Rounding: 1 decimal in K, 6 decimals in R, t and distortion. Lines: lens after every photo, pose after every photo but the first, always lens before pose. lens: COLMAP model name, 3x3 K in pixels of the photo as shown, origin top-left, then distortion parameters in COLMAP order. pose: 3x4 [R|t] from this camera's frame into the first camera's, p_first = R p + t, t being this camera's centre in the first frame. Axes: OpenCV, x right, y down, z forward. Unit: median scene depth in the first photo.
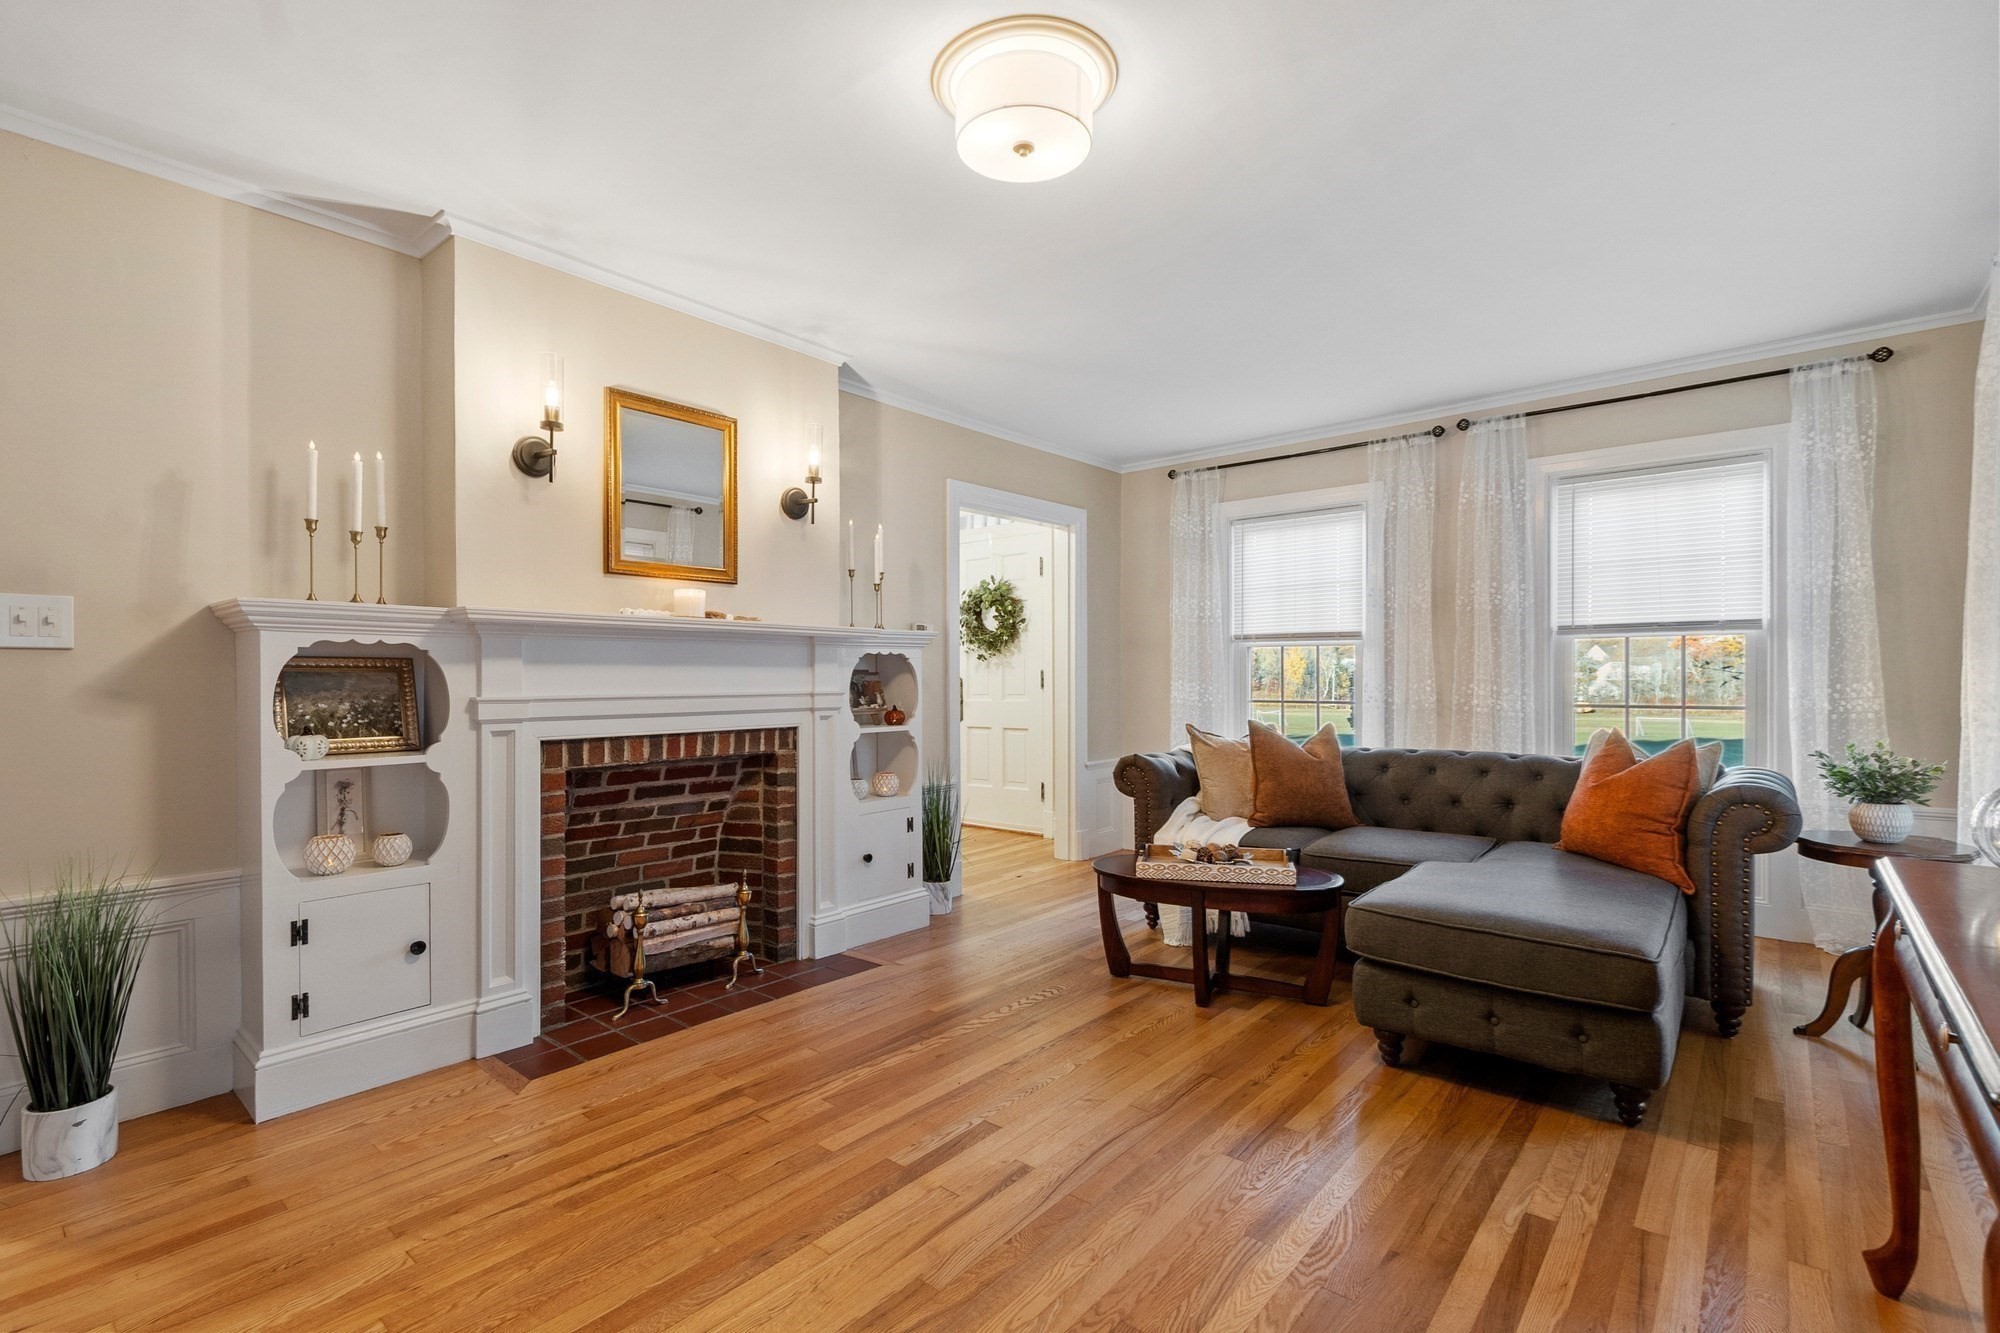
lens RADIAL K [[926.4, 0, 988.7], [0, 926.4, 681.5], [0, 0, 1]] dist [0.027352, 0.000289]
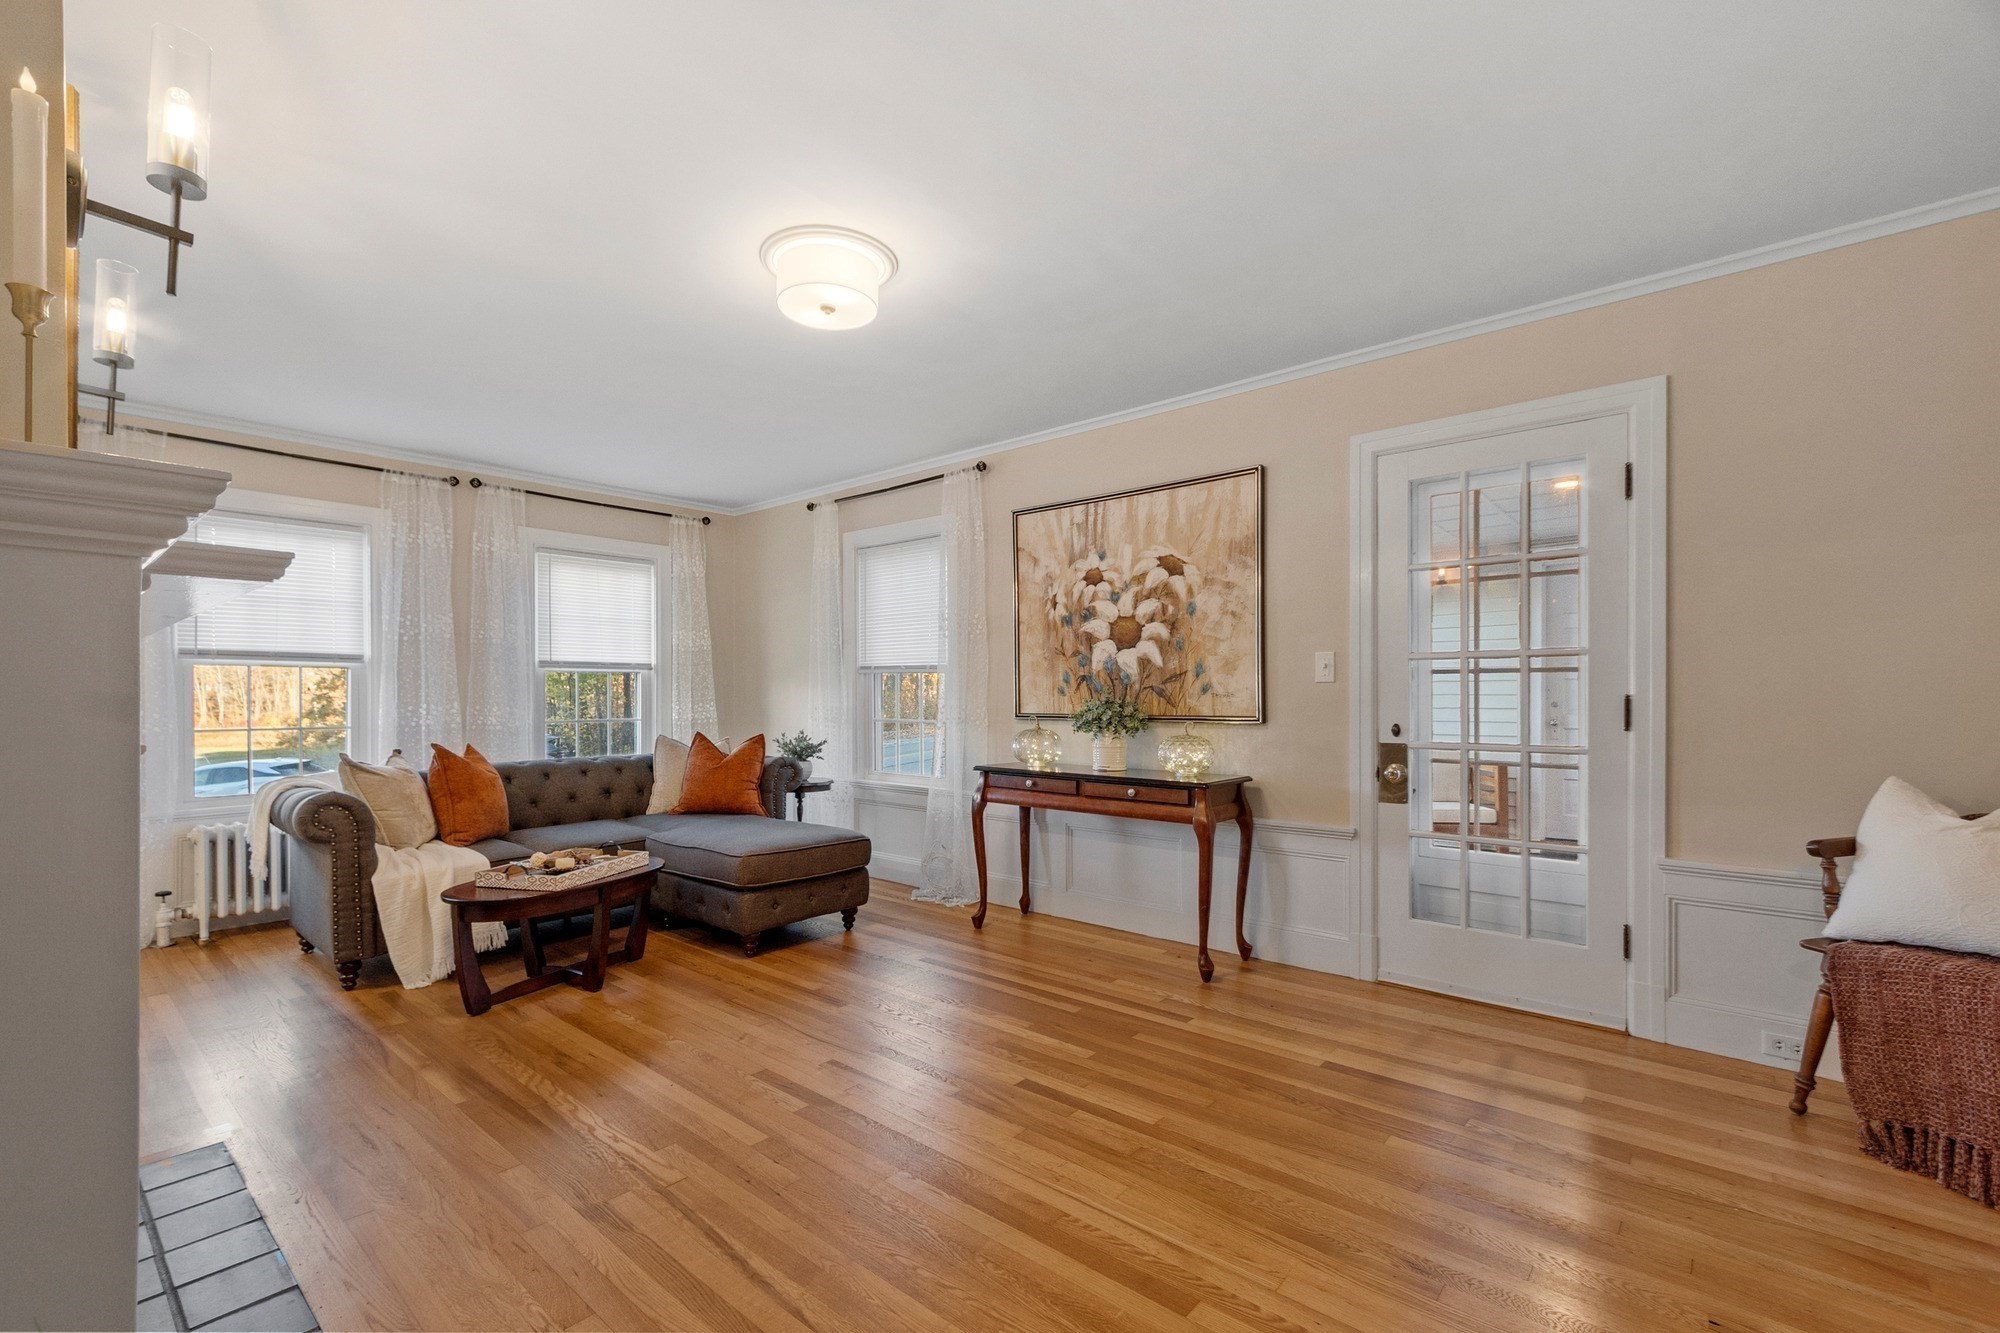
lens RADIAL K [[871.0, 0, 991.4], [0, 871.0, 697.1], [0, 0, 1]] dist [0.003164, 0.000048]
pose [[-0.002260, 0.002350, 0.999995, -0.757250], [0.012643, 0.999917, -0.002321, 0.002645], [-0.999918, 0.012638, -0.002289, 0.480482]]
